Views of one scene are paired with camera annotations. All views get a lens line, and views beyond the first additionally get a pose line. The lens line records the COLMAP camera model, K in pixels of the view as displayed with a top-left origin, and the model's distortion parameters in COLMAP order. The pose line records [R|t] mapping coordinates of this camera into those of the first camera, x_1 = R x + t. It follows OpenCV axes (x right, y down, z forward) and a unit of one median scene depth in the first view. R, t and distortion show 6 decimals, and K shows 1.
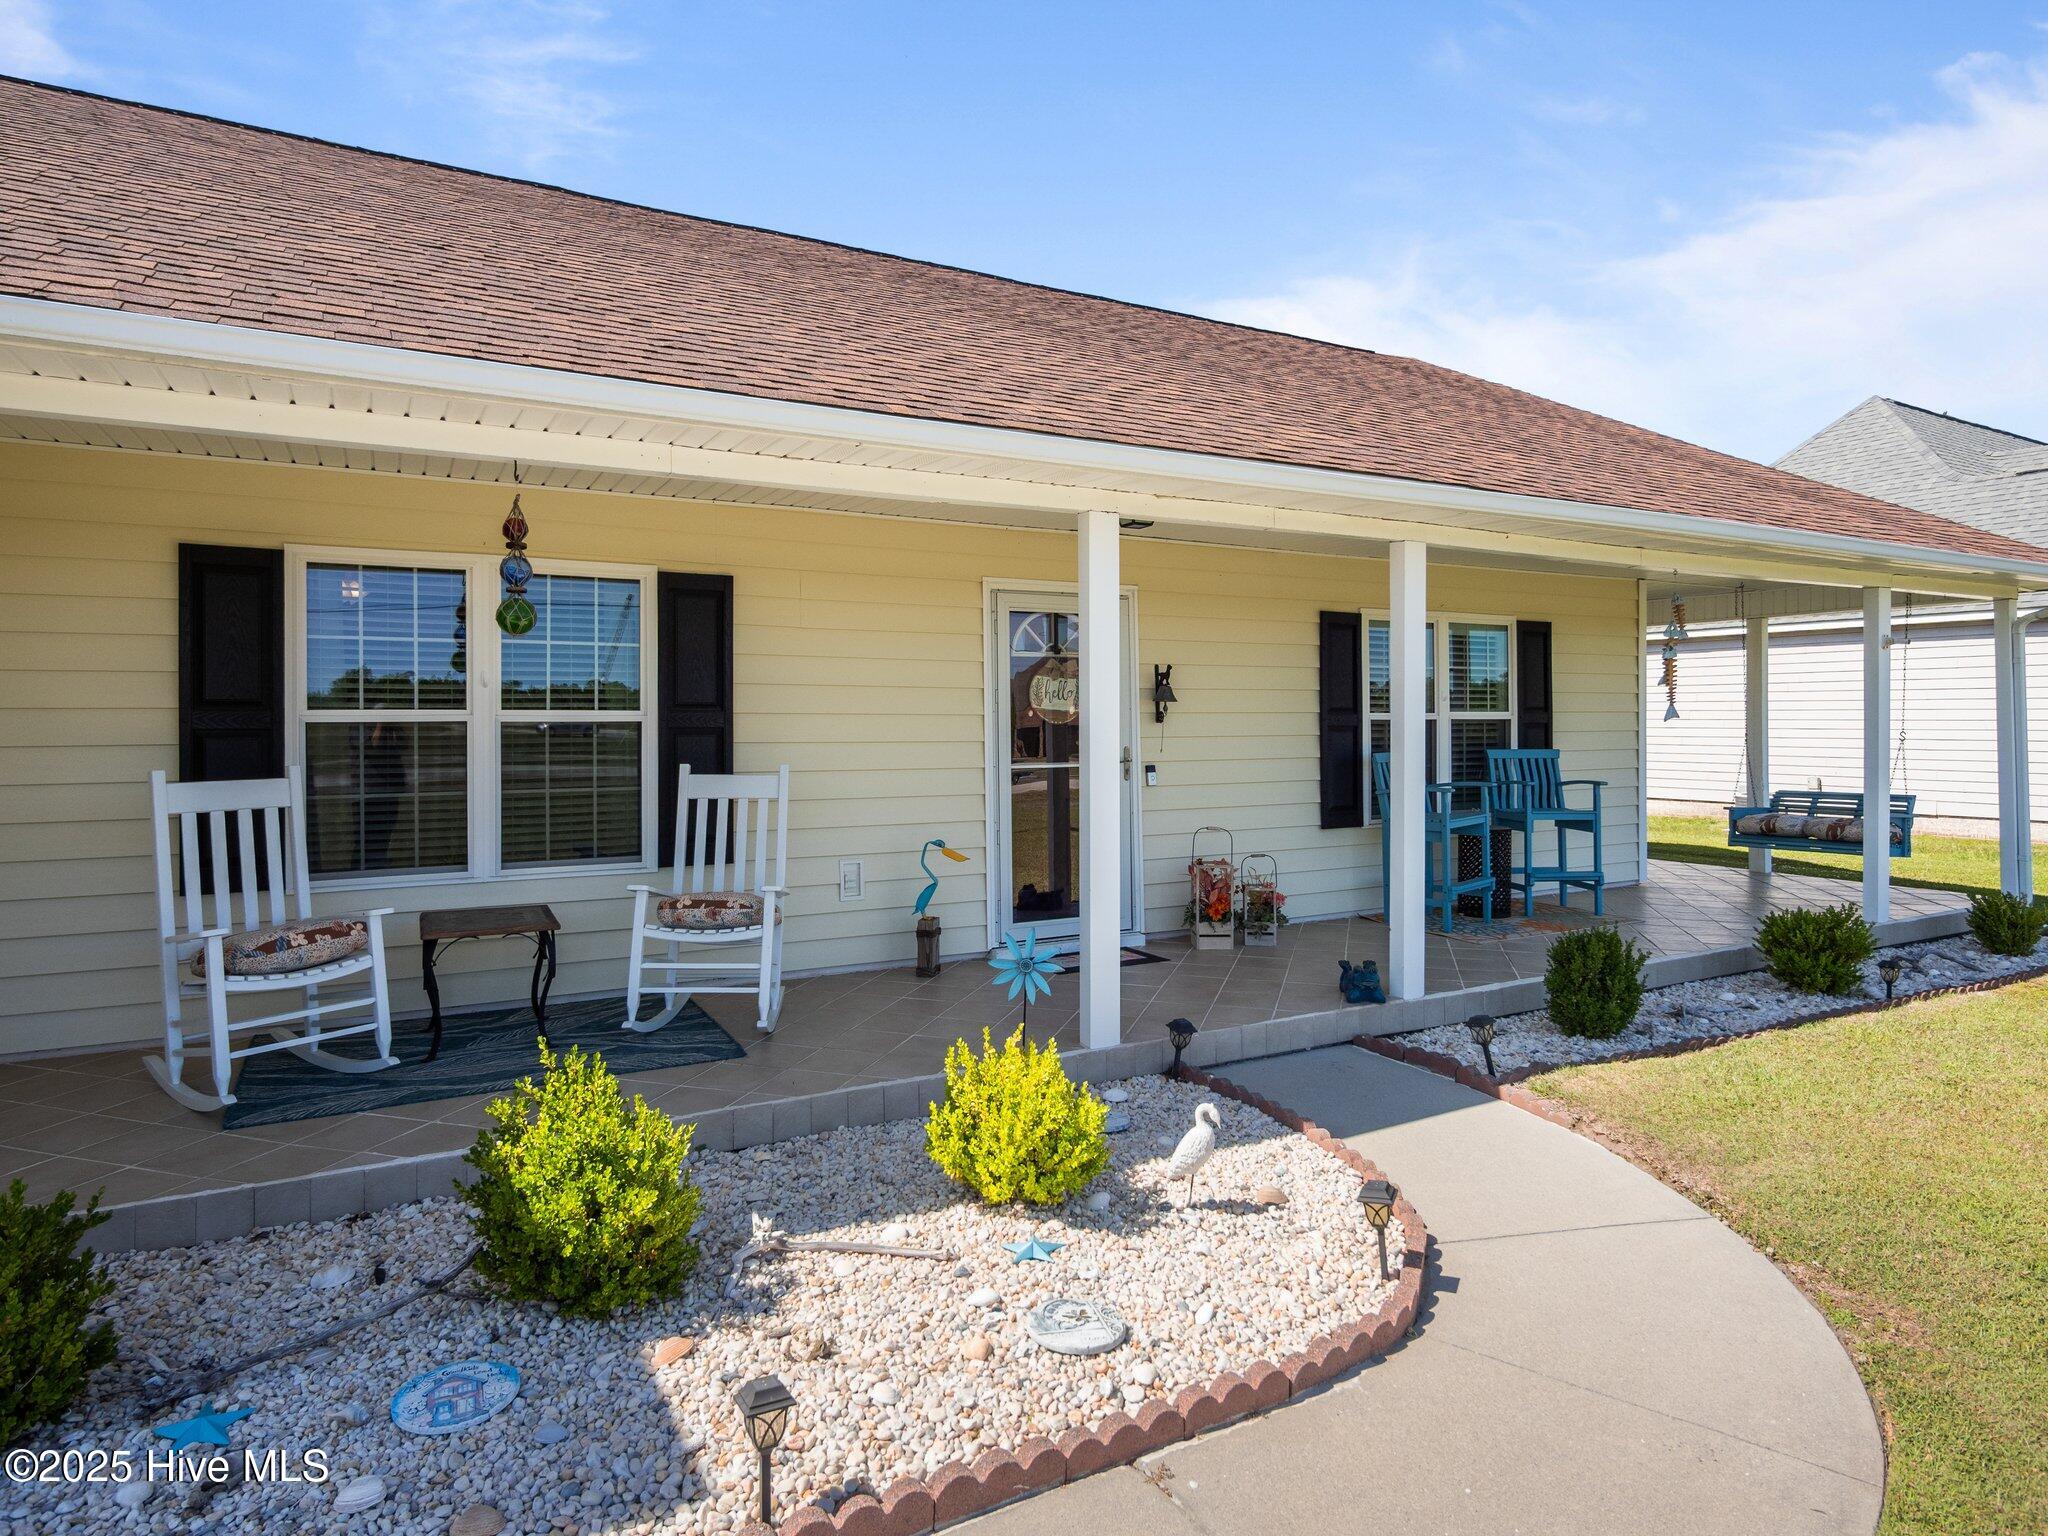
lens RADIAL K [[1173.7, 0, 1025.5], [0, 1173.7, 752.1], [0, 0, 1]] dist [0.002580, 0.000946]
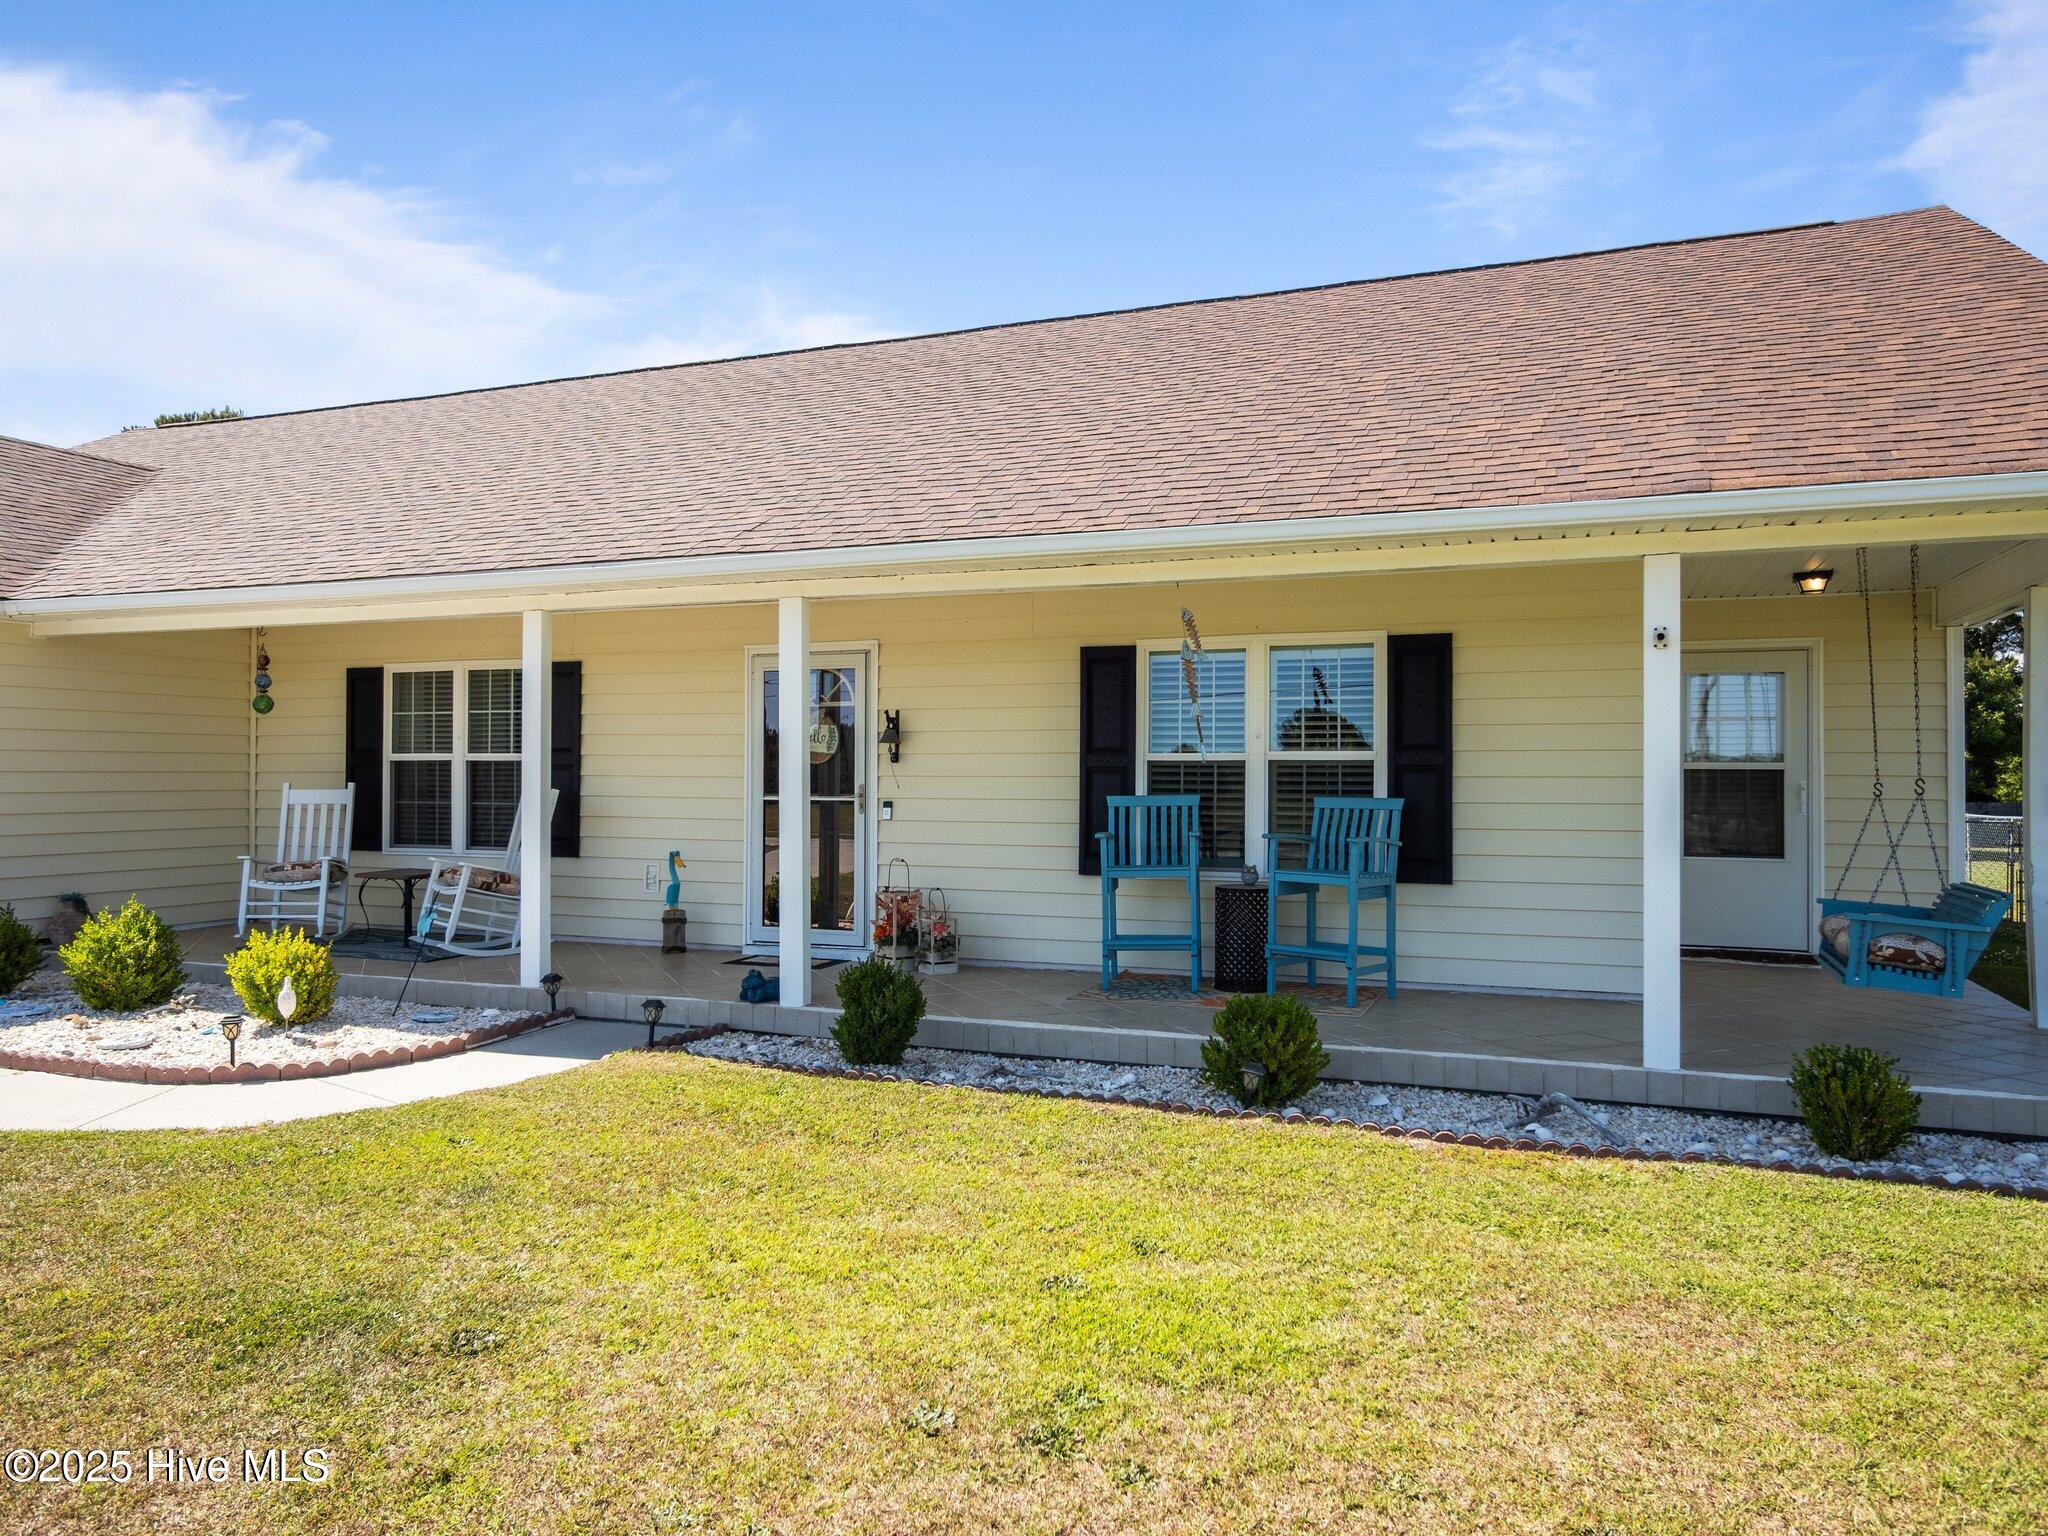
lens RADIAL K [[1423.8, 0, 1024.1], [0, 1423.8, 771.6], [0, 0, 1]] dist [-0.003546, -0.002736]
pose [[0.637779, 0.007126, -0.770187, 1.523718], [-0.023908, 0.999659, -0.010549, -0.006643], [0.769849, 0.025141, 0.637731, 0.305202]]
